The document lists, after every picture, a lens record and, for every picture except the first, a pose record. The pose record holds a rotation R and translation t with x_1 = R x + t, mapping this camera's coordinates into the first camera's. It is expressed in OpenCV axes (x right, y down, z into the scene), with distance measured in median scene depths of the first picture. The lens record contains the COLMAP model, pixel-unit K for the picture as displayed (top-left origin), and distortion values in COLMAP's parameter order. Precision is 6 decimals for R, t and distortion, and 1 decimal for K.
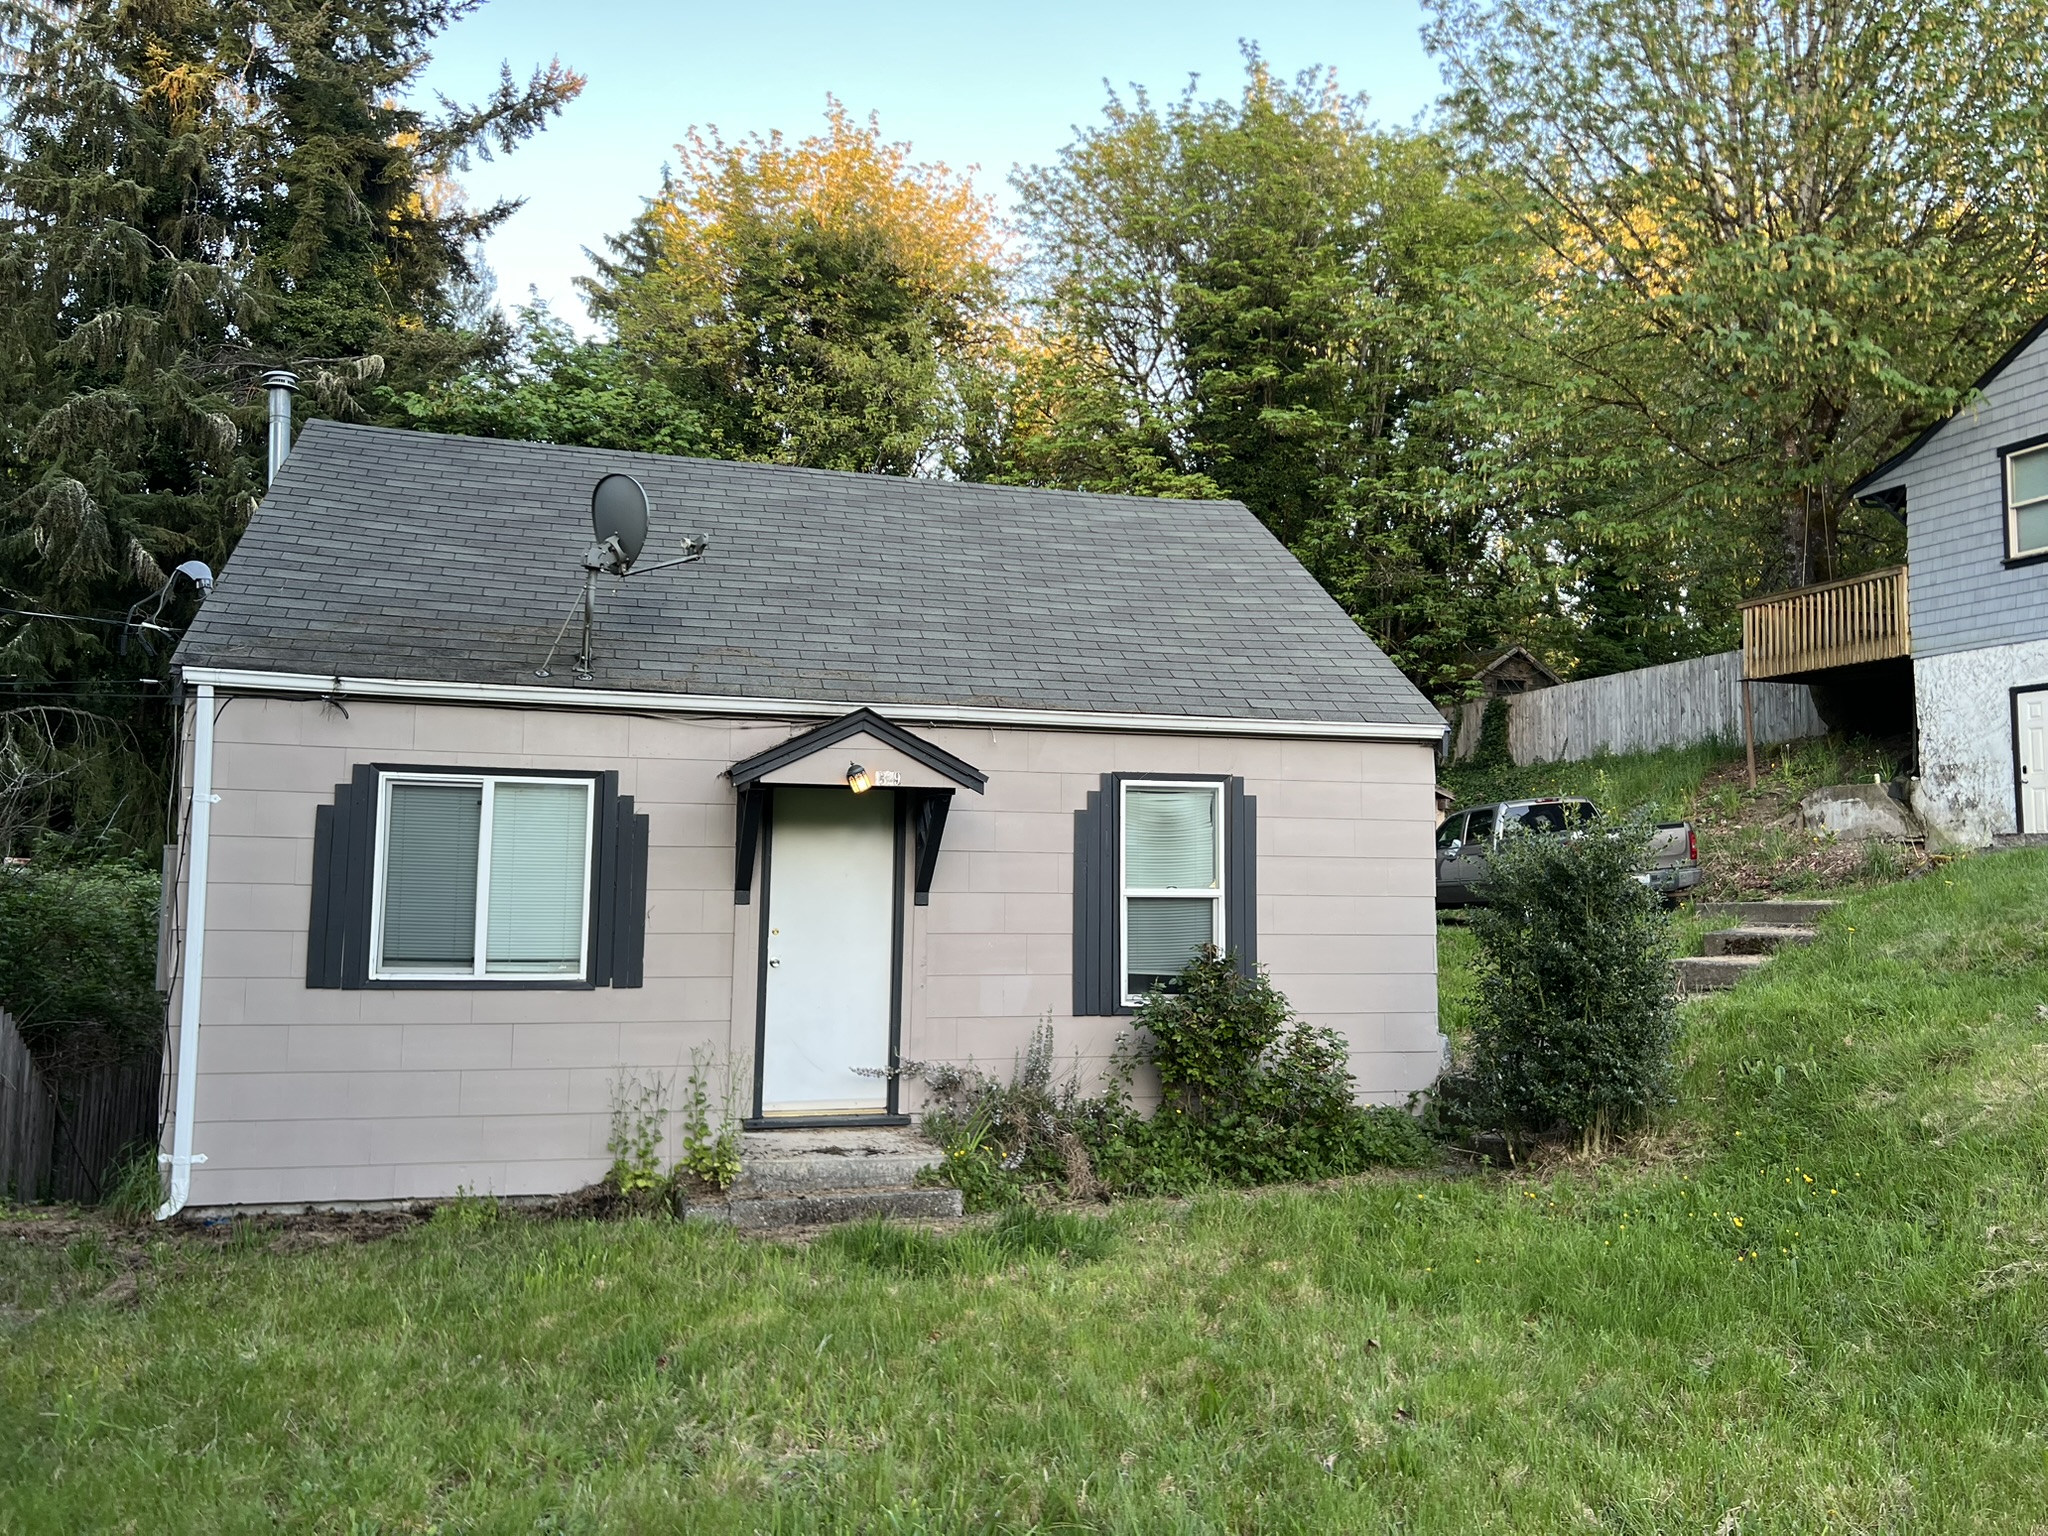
lens RADIAL K [[1541.2, 0, 1024.0], [0, 1541.2, 768.0], [0, 0, 1]] dist [0.003541, 0.001623]
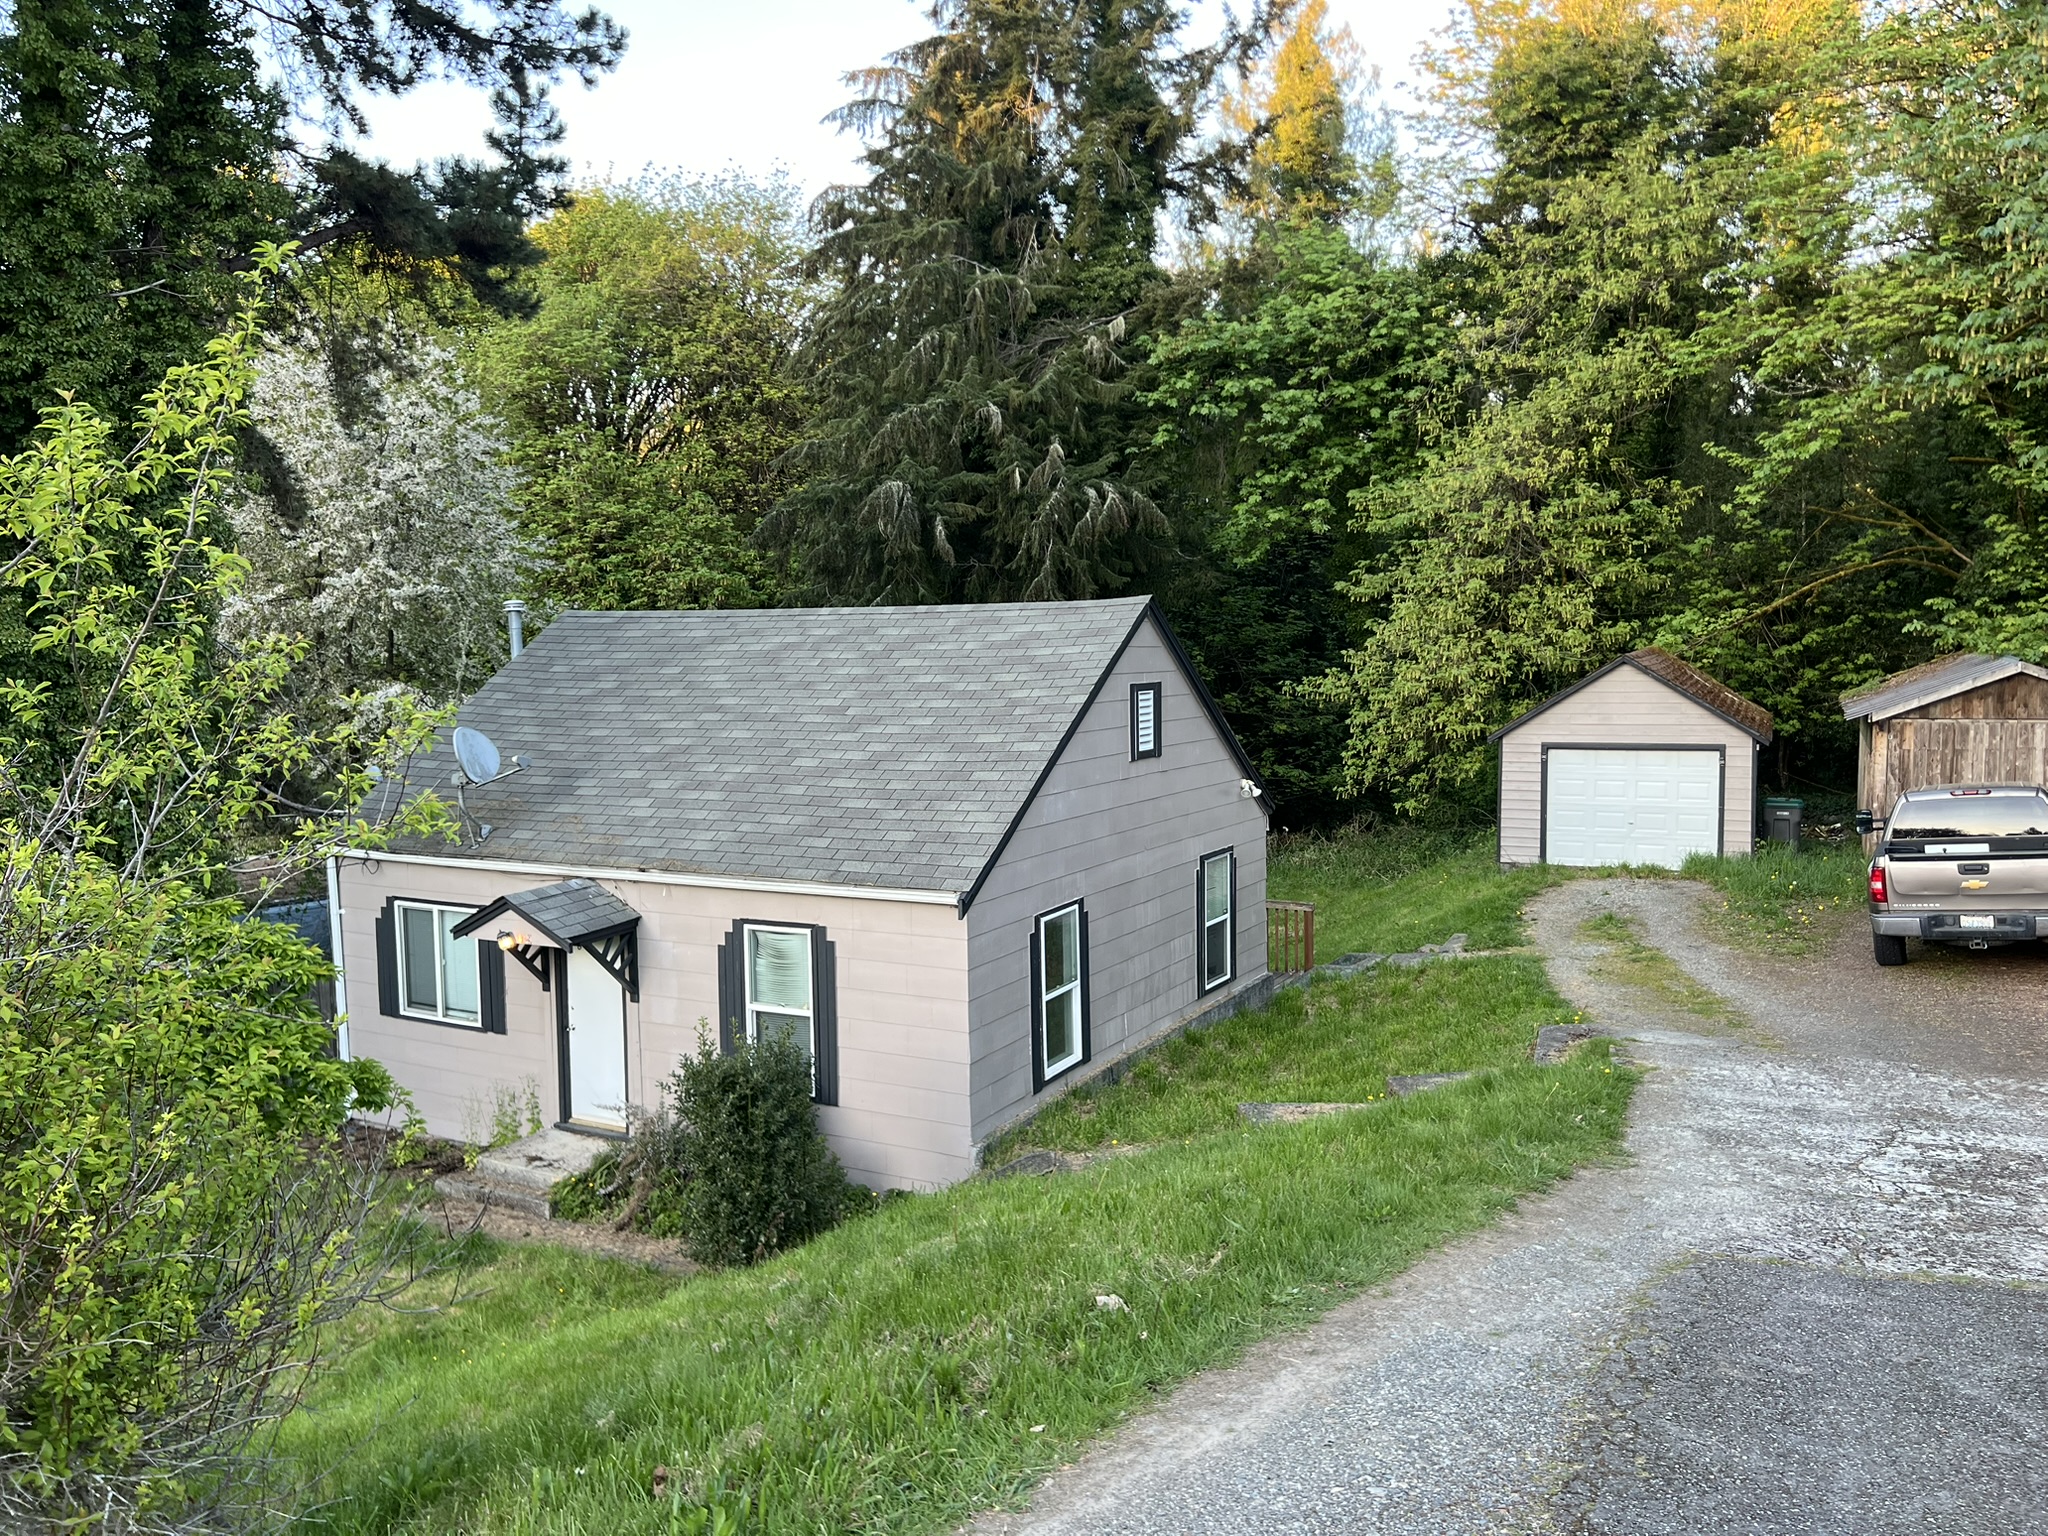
lens RADIAL K [[1541.2, 0, 1024.0], [0, 1541.2, 768.0], [0, 0, 1]] dist [0.003541, 0.001623]
pose [[0.725581, 0.031703, -0.687406, 1.176058], [0.077642, 0.988788, 0.127557, -0.283383], [0.683742, -0.145925, 0.714984, 0.219227]]
